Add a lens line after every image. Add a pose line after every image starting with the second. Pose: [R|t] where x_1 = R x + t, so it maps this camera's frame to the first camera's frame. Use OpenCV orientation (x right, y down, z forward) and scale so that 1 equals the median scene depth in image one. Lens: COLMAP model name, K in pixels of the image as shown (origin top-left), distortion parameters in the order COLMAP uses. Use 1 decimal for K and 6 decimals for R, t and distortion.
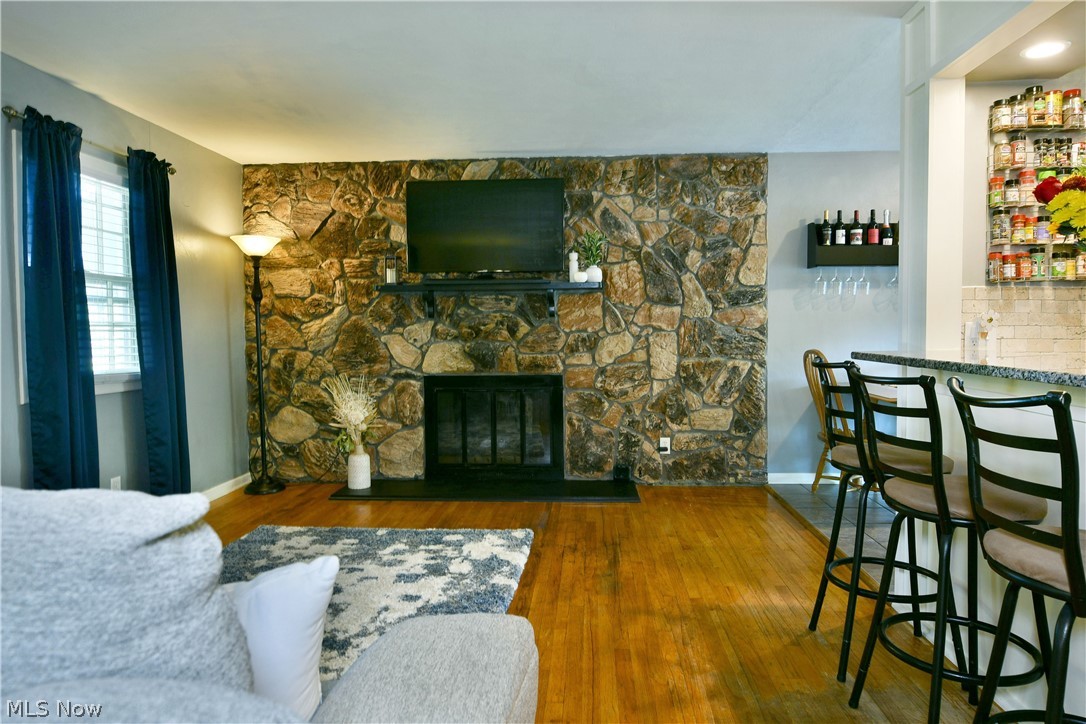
lens RADIAL K [[659.0, 0, 550.3], [0, 659.0, 358.6], [0, 0, 1]] dist [-0.011397, -0.007349]
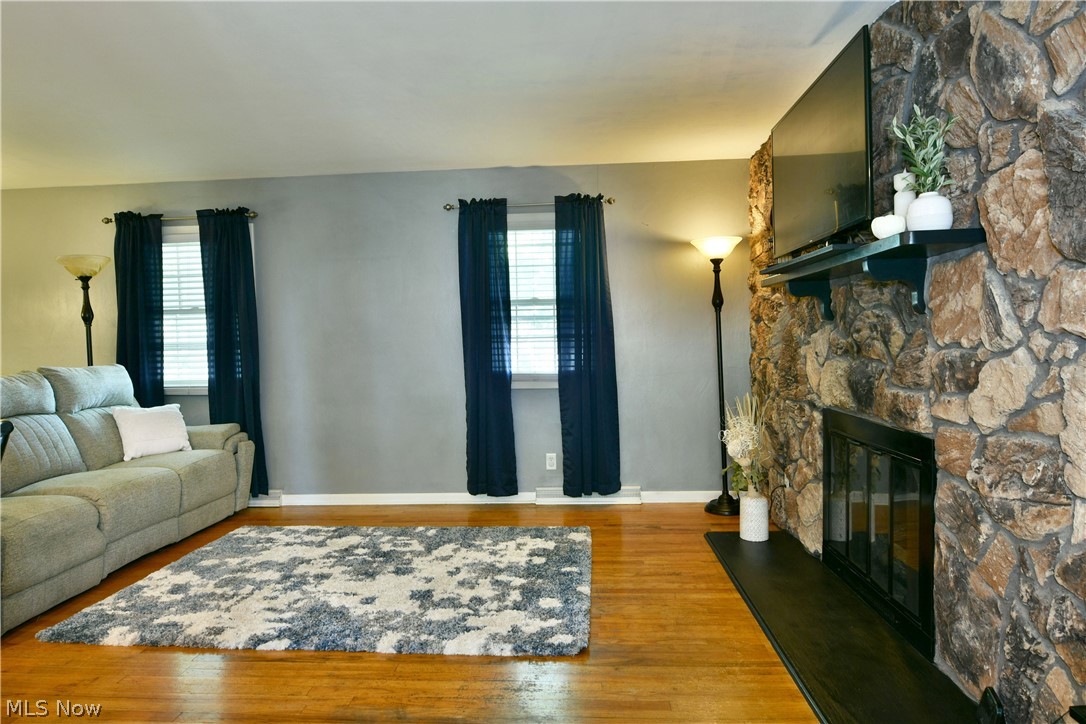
lens RADIAL K [[659.0, 0, 541.1], [0, 659.0, 360.9], [0, 0, 1]] dist [-0.011397, -0.007349]
pose [[-0.003159, 0.042939, -0.999073, 0.484983], [-0.022503, 0.998822, 0.043000, -0.044229], [0.999742, 0.022618, -0.002189, 0.739360]]
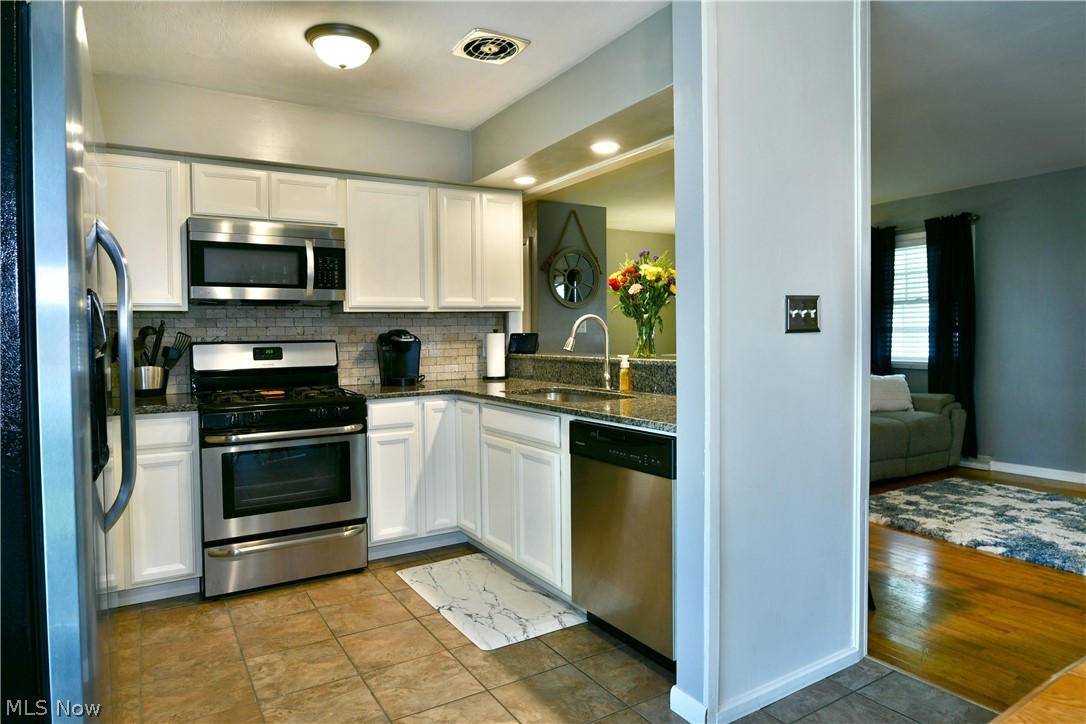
lens RADIAL K [[659.0, 0, 534.5], [0, 659.0, 358.3], [0, 0, 1]] dist [-0.011397, -0.007349]
pose [[-0.825769, 0.040584, -0.562547, 0.785206], [-0.004361, 0.996918, 0.078323, -0.051551], [0.563992, 0.067130, -0.823047, 0.824023]]
